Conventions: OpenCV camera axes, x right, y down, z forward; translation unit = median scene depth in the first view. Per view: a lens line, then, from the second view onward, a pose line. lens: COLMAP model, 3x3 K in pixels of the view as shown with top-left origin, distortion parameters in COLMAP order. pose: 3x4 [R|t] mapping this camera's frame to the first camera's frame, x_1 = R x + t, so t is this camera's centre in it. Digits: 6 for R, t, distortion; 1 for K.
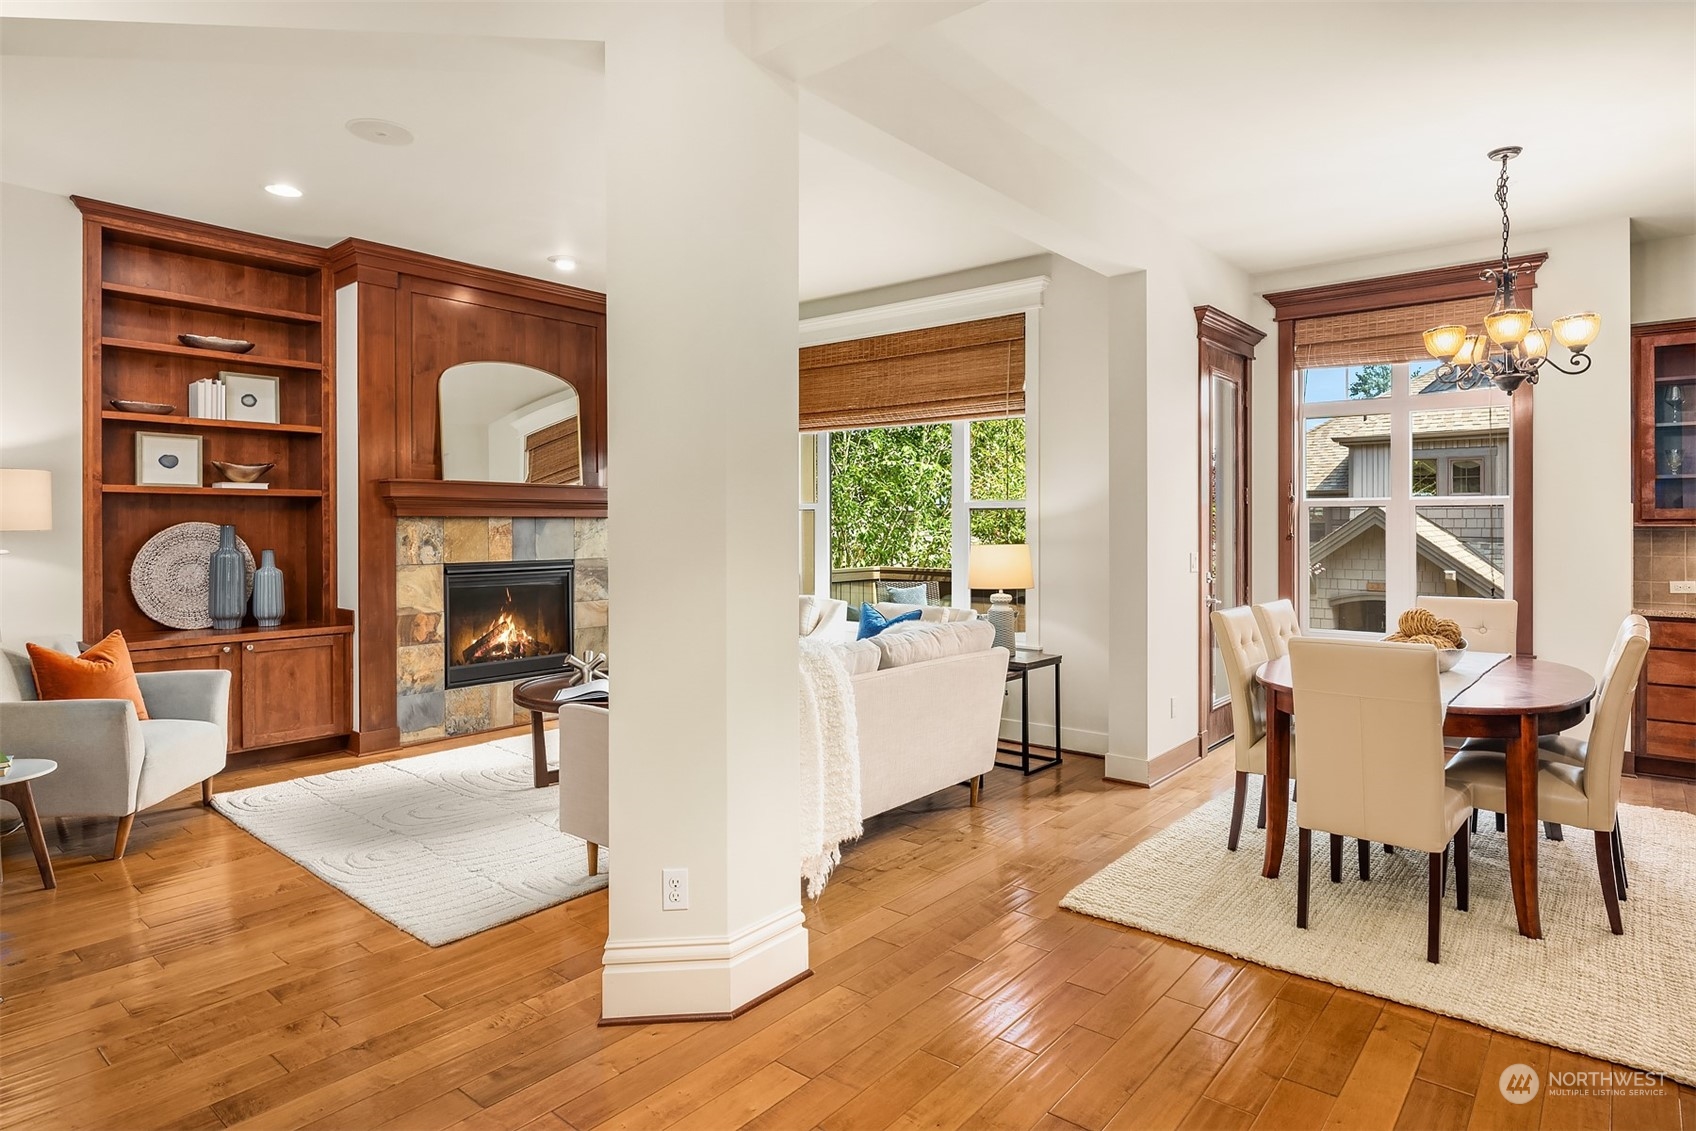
lens RADIAL K [[921.2, 0, 849.7], [0, 921.2, 536.5], [0, 0, 1]] dist [0.002466, -0.008239]
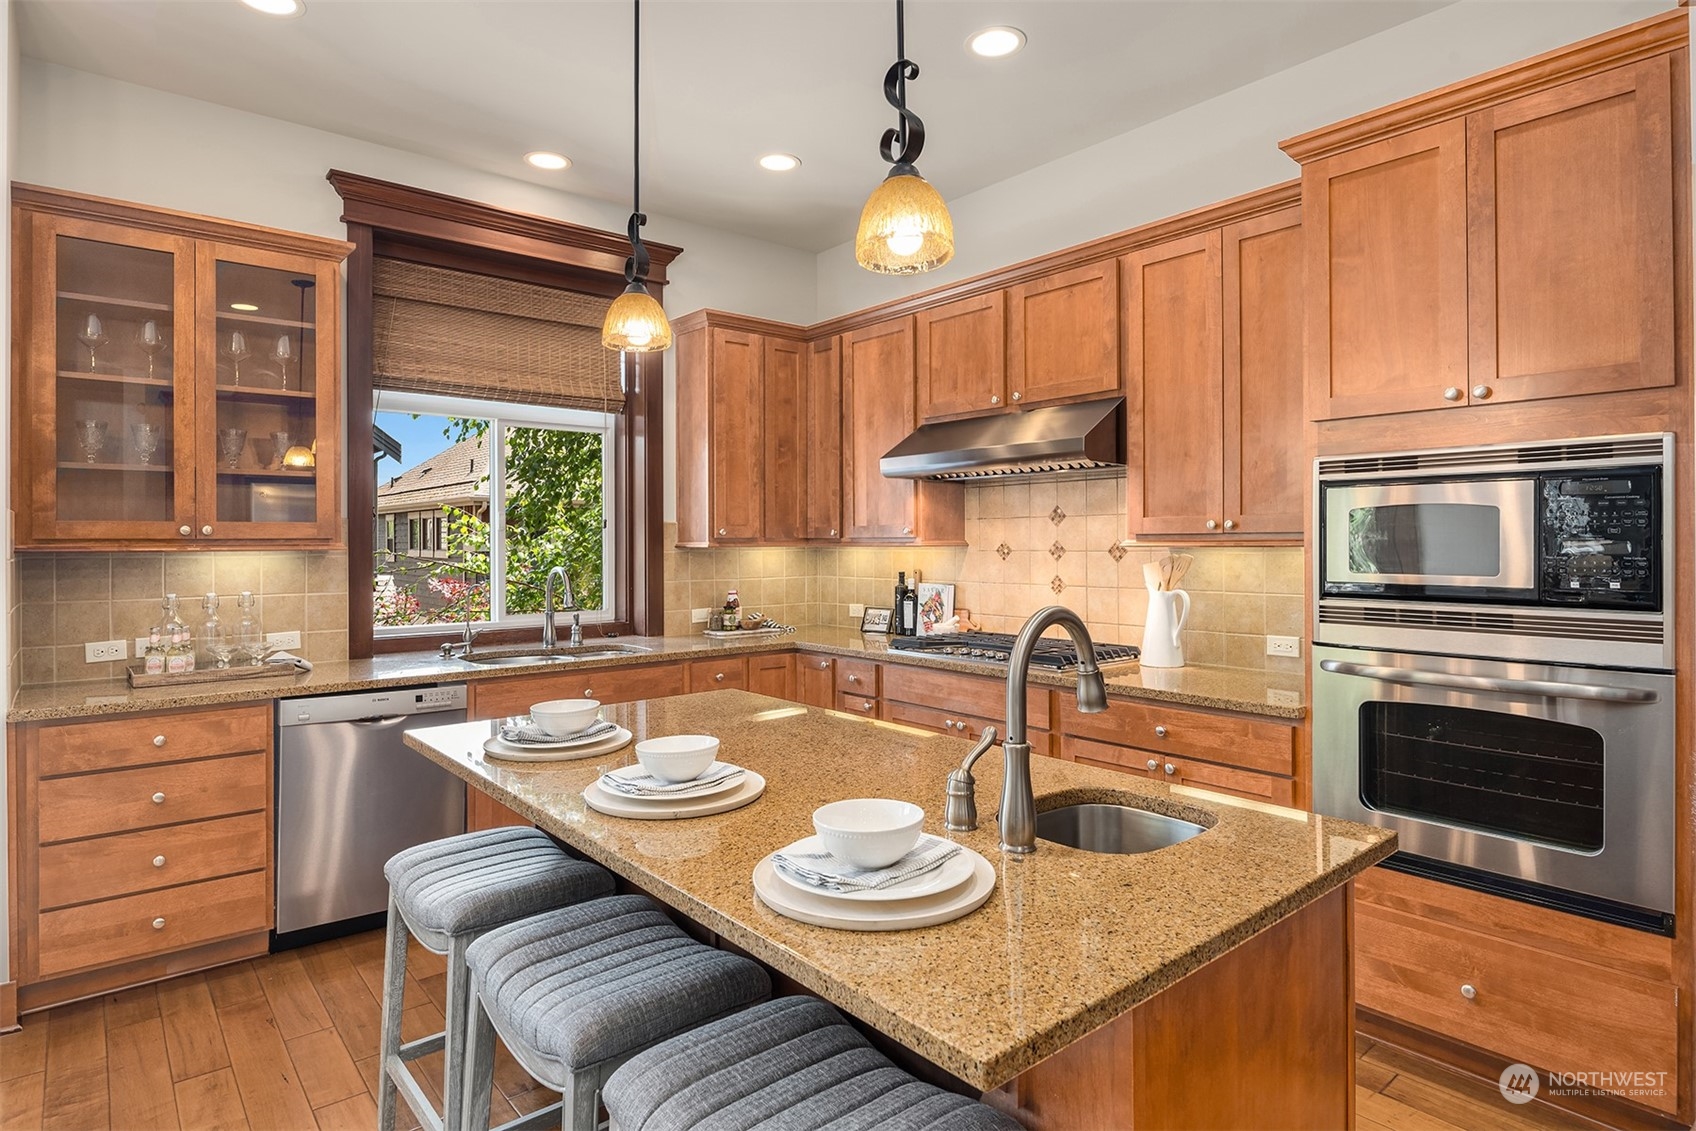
lens RADIAL K [[921.2, 0, 852.2], [0, 921.2, 529.3], [0, 0, 1]] dist [0.002466, -0.008239]
pose [[0.177992, 0.006339, 0.984012, 0.403169], [0.009605, 0.999920, -0.008179, -0.015487], [-0.983985, 0.010908, 0.177917, 0.412844]]
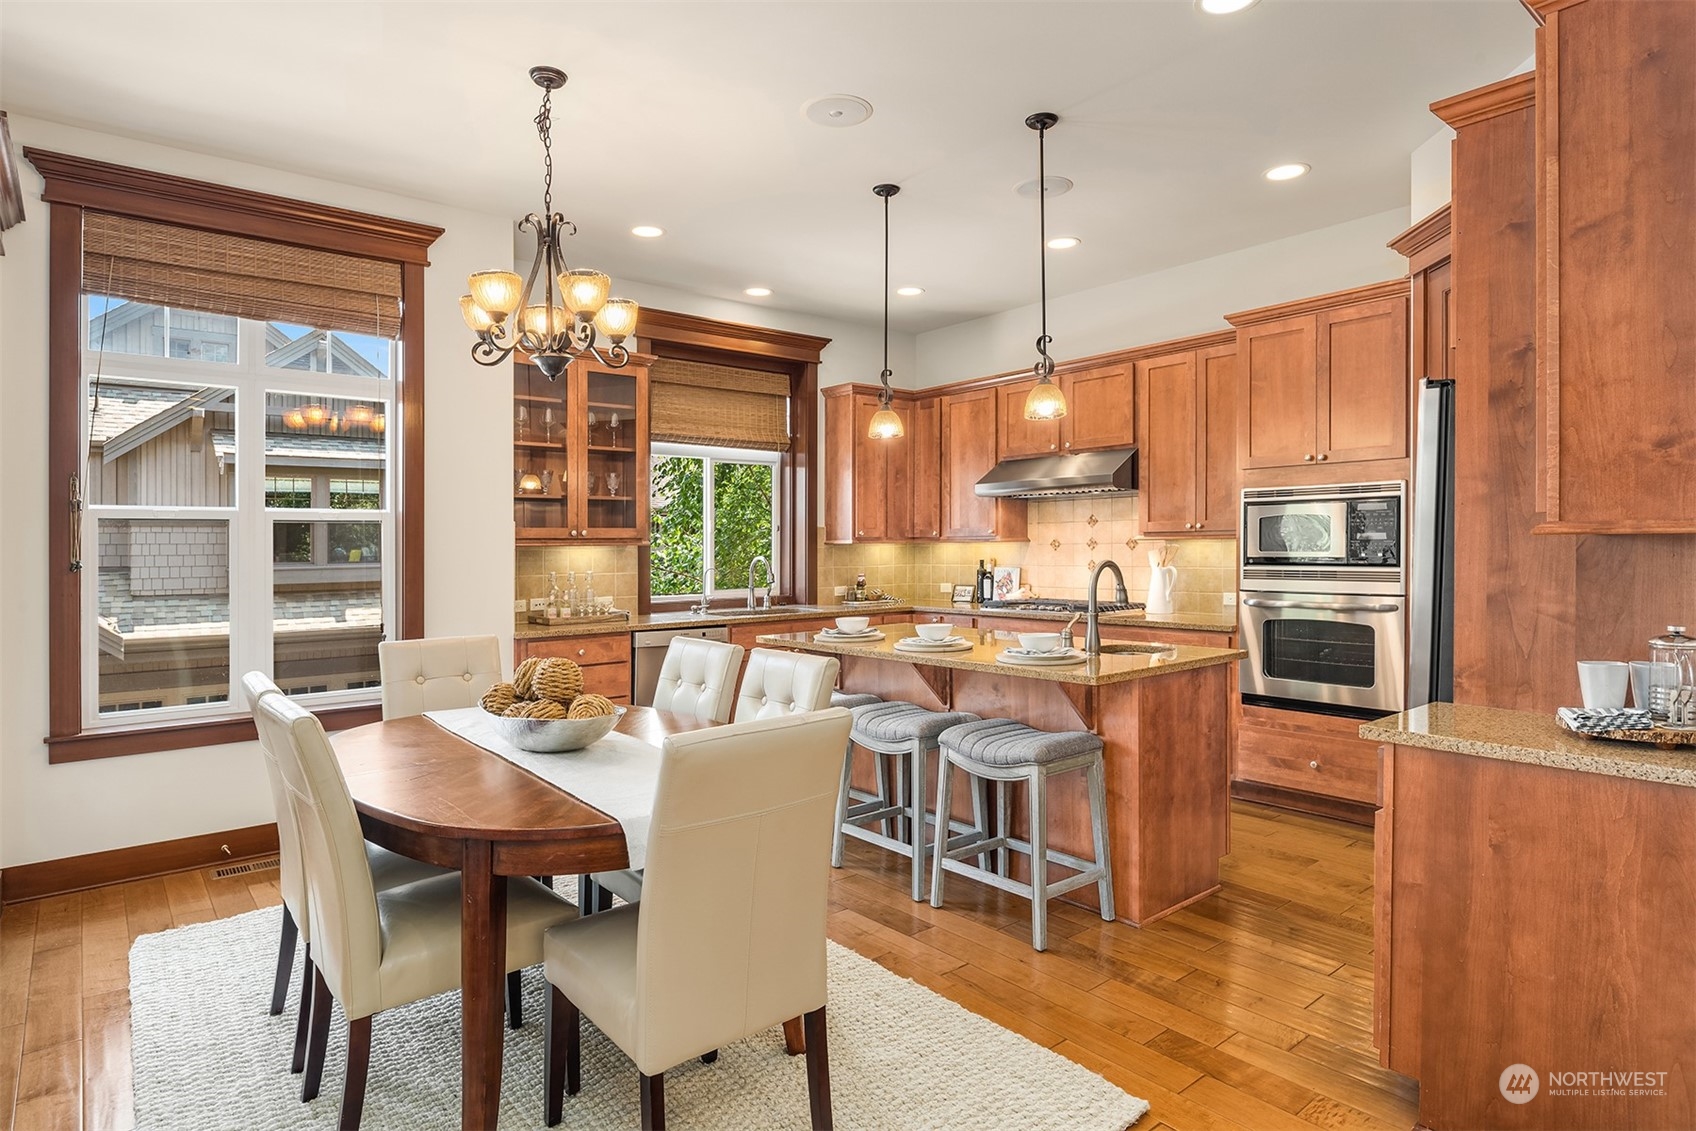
lens RADIAL K [[921.2, 0, 839.1], [0, 921.2, 568.8], [0, 0, 1]] dist [0.002466, -0.008239]
pose [[0.194734, -0.031053, 0.980364, -0.025820], [0.014302, 0.999482, 0.028818, -0.009239], [-0.980752, 0.008410, 0.195077, 0.467860]]
